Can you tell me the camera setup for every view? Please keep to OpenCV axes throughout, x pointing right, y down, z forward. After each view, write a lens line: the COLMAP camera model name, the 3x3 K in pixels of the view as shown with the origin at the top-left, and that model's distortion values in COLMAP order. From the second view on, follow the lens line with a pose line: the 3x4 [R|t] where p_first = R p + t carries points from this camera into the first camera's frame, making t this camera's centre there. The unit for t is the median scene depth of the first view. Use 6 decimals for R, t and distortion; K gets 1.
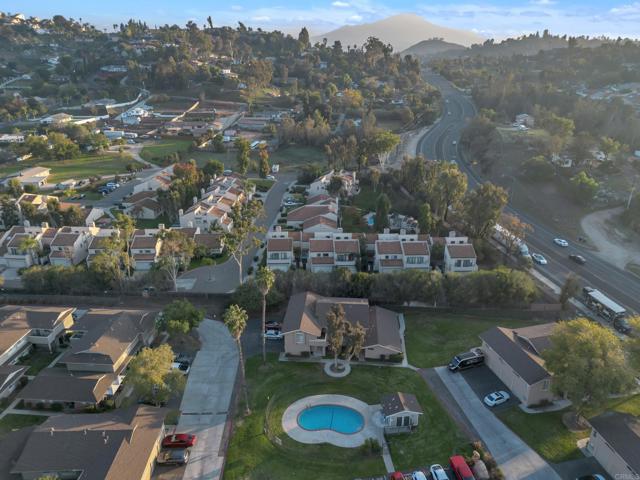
lens RADIAL K [[454.6, 0, 320.0], [0, 454.6, 244.0], [0, 0, 1]] dist [0.055343, -0.046581]
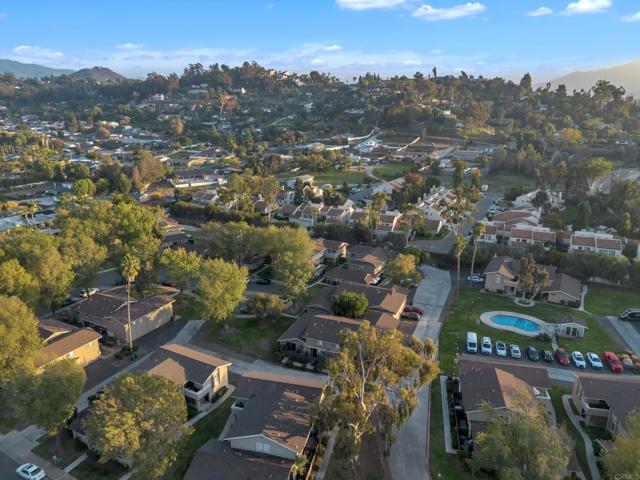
lens RADIAL K [[439.1, 0, 330.3], [0, 439.1, 238.1], [0, 0, 1]] dist [0.086922, -0.098082]
pose [[0.911613, 0.119466, -0.393307, 0.002139], [-0.155663, 0.985904, -0.061333, 0.056927], [0.380436, 0.117135, 0.917359, -0.107858]]
